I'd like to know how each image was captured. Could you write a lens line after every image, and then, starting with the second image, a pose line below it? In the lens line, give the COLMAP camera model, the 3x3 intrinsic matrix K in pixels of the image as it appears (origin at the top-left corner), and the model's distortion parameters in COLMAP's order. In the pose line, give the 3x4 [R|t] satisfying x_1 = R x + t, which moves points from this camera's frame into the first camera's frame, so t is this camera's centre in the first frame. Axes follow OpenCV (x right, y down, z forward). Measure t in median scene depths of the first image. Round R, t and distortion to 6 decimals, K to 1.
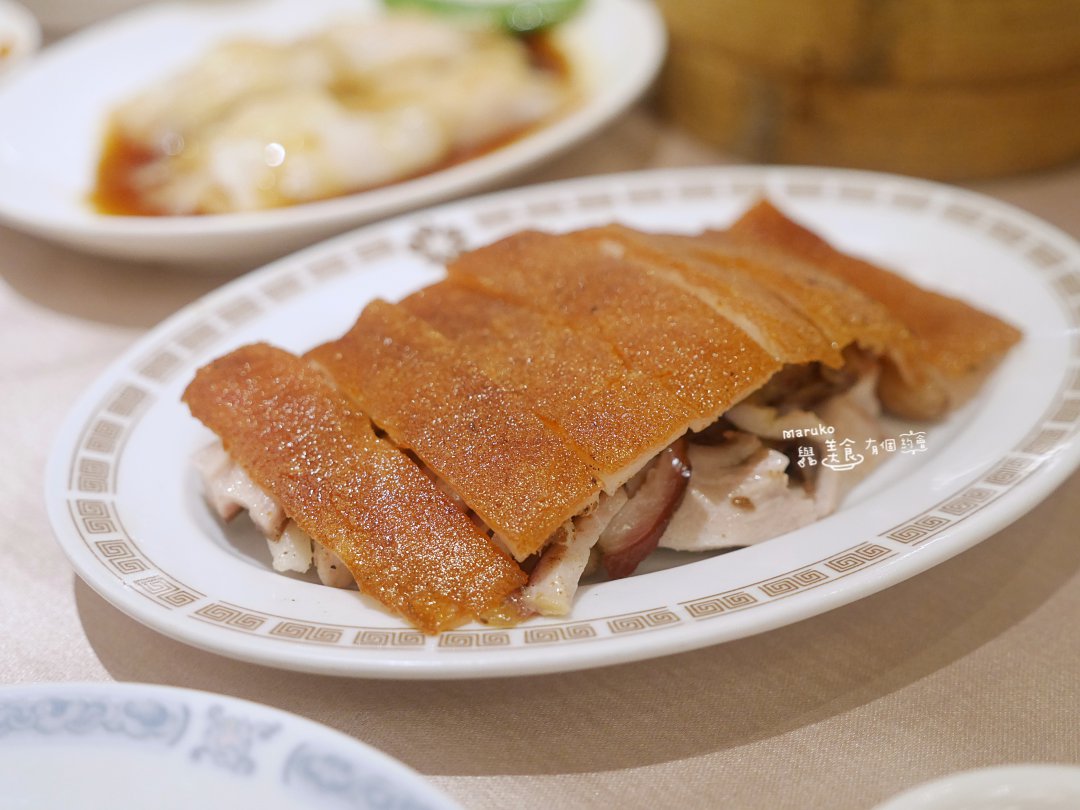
lens RADIAL K [[1524.9, 0, 541.0], [0, 1524.9, 405.9], [0, 0, 1]] dist [-0.022760, 0.000000]
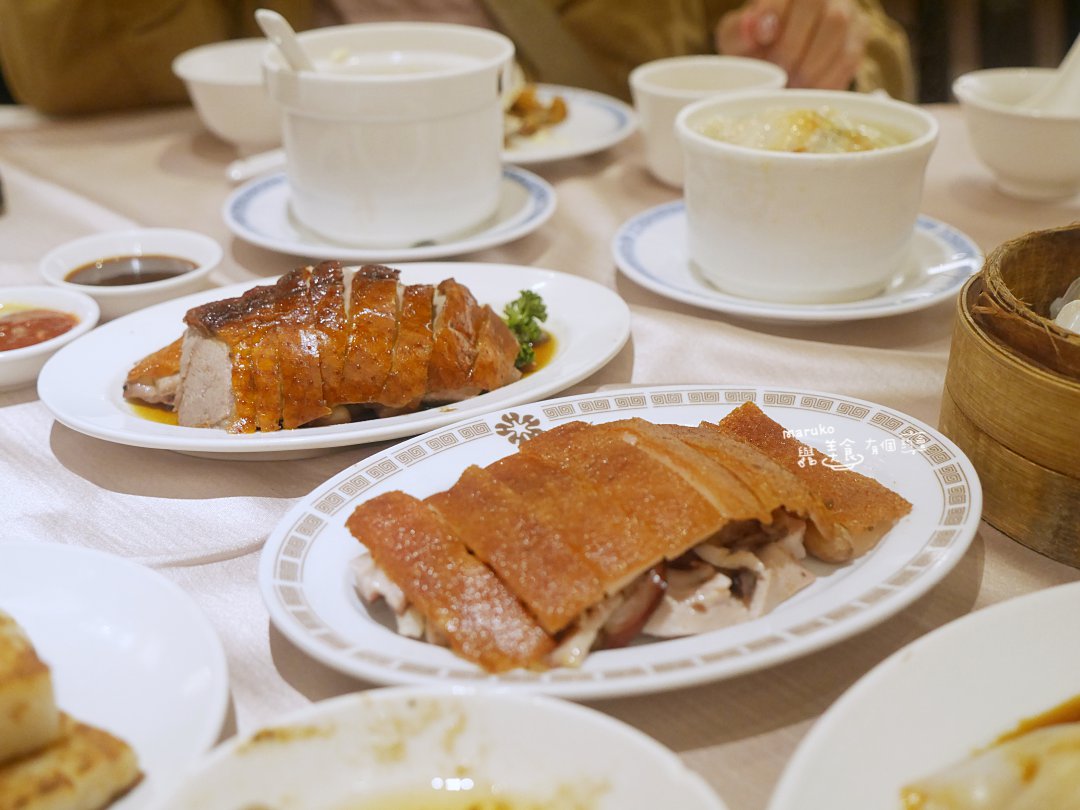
lens RADIAL K [[1445.2, 0, 540.2], [0, 1445.2, 404.2], [0, 0, 1]] dist [-0.005602, 0.000000]
pose [[0.996915, 0.037870, -0.068751, 0.062397], [-0.044834, 0.993697, -0.102746, 0.015993], [0.064426, 0.105512, 0.992329, -0.486476]]
